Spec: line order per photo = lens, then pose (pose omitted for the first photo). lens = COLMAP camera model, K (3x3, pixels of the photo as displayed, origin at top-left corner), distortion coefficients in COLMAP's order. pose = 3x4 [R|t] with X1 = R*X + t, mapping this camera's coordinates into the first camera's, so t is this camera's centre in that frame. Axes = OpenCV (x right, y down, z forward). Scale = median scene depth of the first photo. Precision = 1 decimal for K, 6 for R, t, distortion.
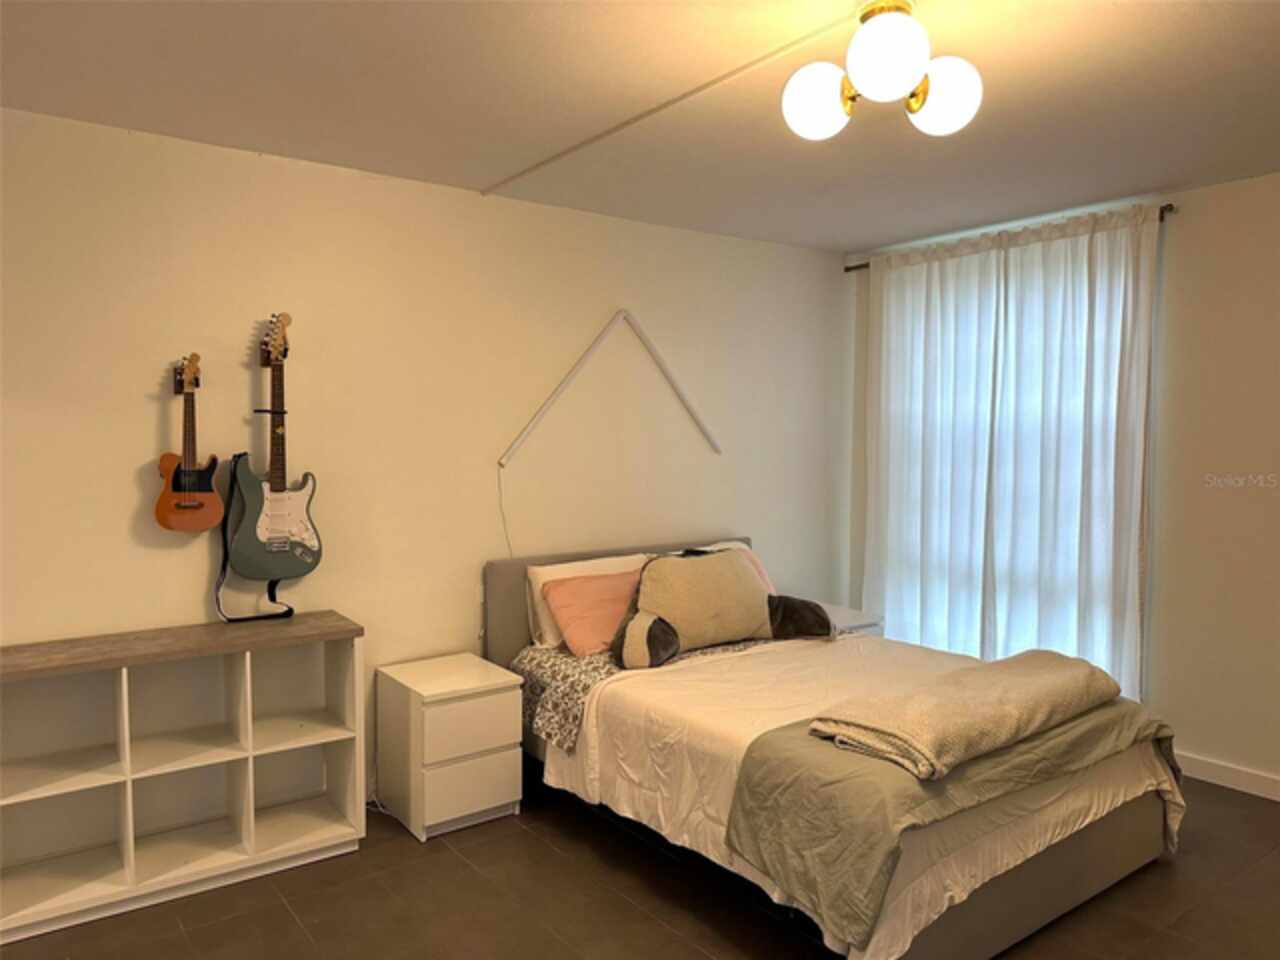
lens RADIAL K [[893.9, 0, 606.8], [0, 893.9, 481.9], [0, 0, 1]] dist [-0.001755, -0.002129]
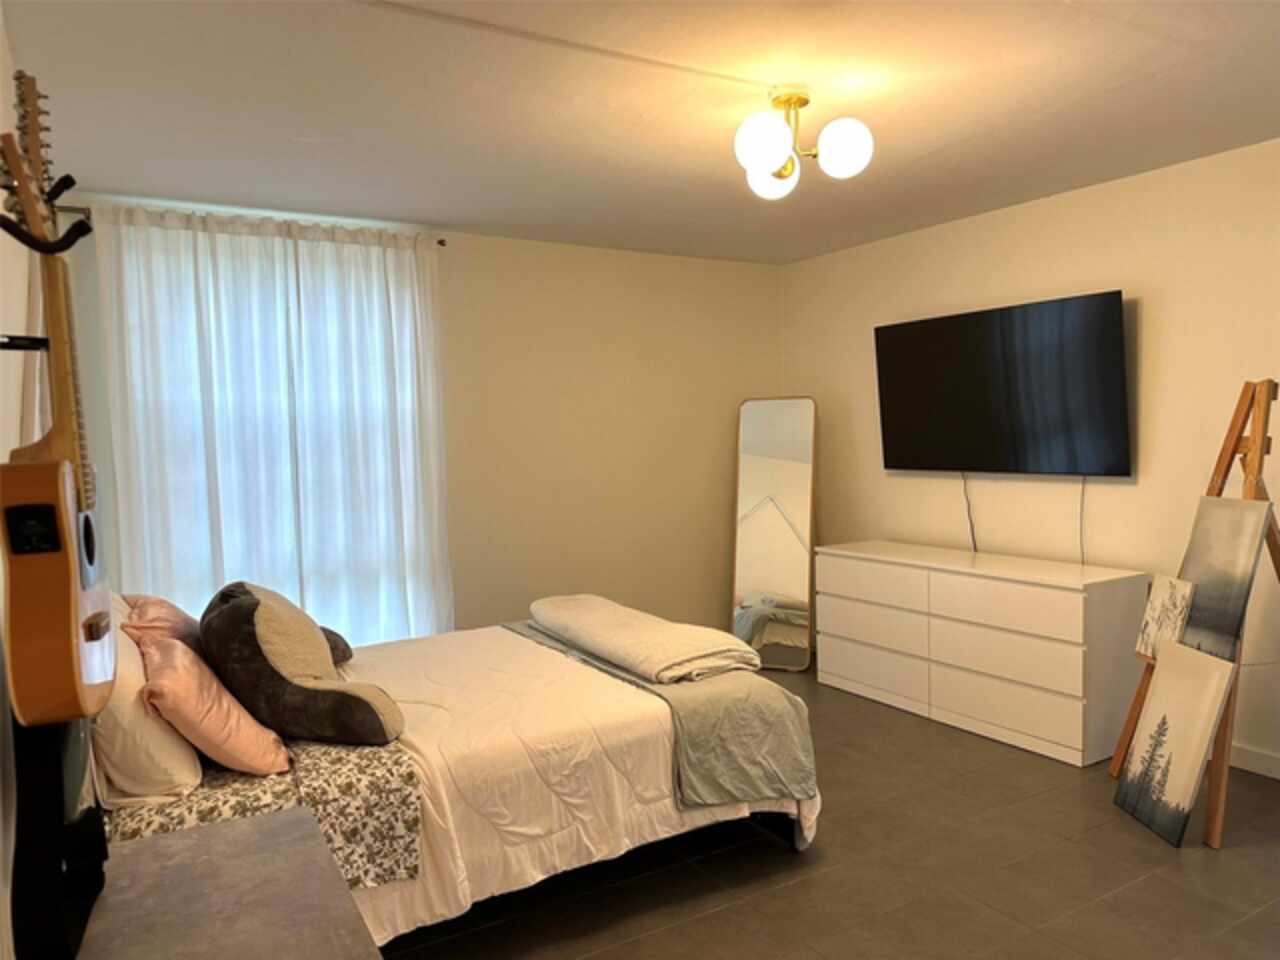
lens RADIAL K [[893.9, 0, 606.8], [0, 893.9, 481.9], [0, 0, 1]] dist [-0.001755, -0.002129]
pose [[0.093390, -0.068600, 0.993263, -0.750193], [0.073995, 0.995343, 0.061786, -0.038780], [-0.992876, 0.067726, 0.098031, 0.811946]]
